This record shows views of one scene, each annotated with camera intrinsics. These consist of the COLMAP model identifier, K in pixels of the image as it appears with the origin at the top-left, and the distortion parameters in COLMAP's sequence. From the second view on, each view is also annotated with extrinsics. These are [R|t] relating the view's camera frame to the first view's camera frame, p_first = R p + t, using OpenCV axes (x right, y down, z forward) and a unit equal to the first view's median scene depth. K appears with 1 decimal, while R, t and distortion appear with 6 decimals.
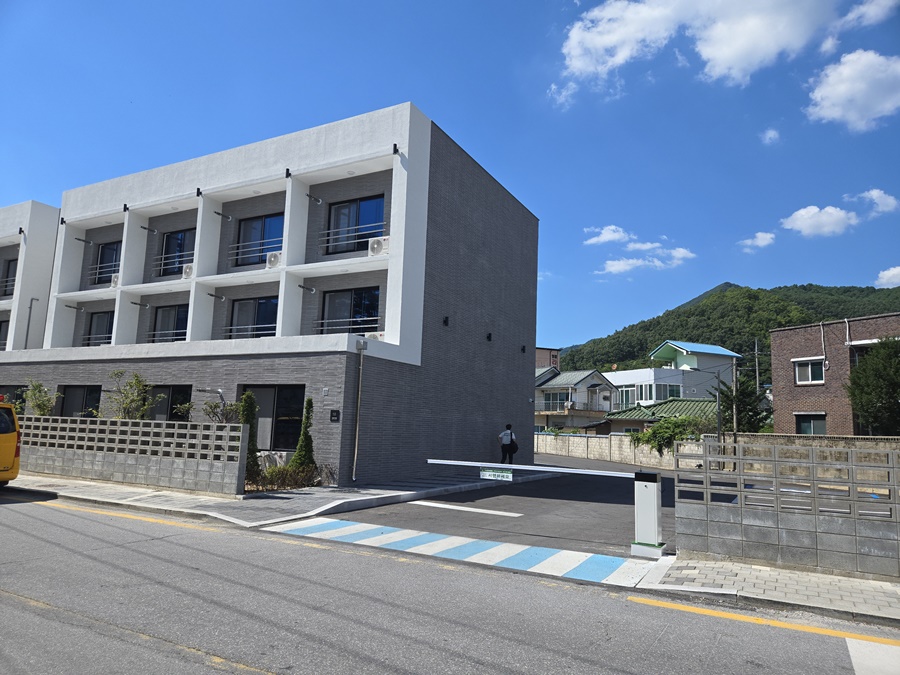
lens RADIAL K [[598.5, 0, 450.0], [0, 598.5, 337.5], [0, 0, 1]] dist [0.065788, -0.055413]
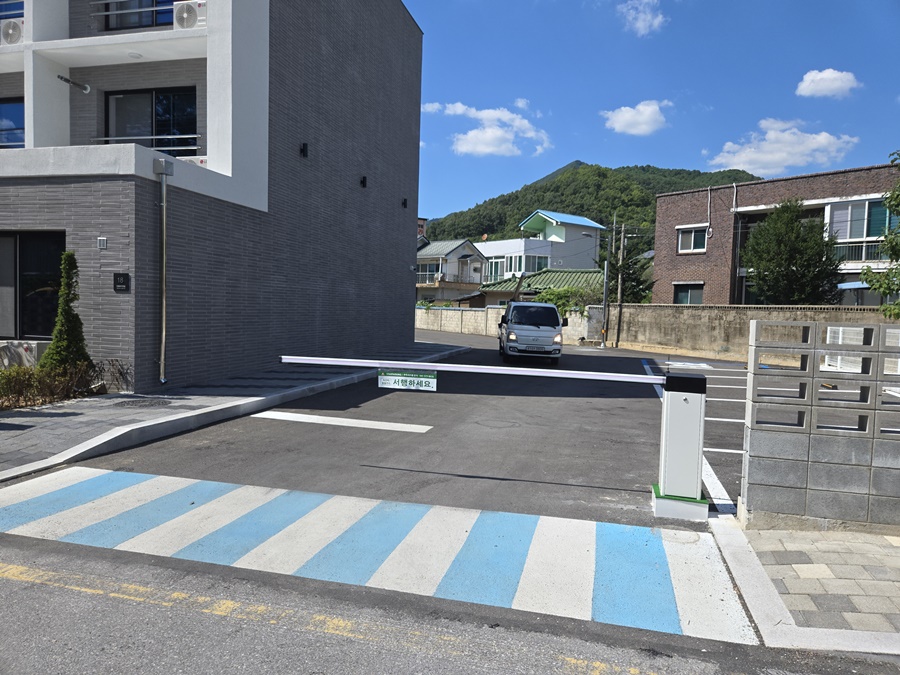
lens RADIAL K [[598.5, 0, 450.0], [0, 598.5, 337.5], [0, 0, 1]] dist [0.065788, -0.055413]
pose [[0.972902, -0.020780, 0.230283, -0.007337], [-0.027514, 0.978472, 0.204535, 0.036743], [-0.229576, -0.205329, 0.951386, 0.239868]]
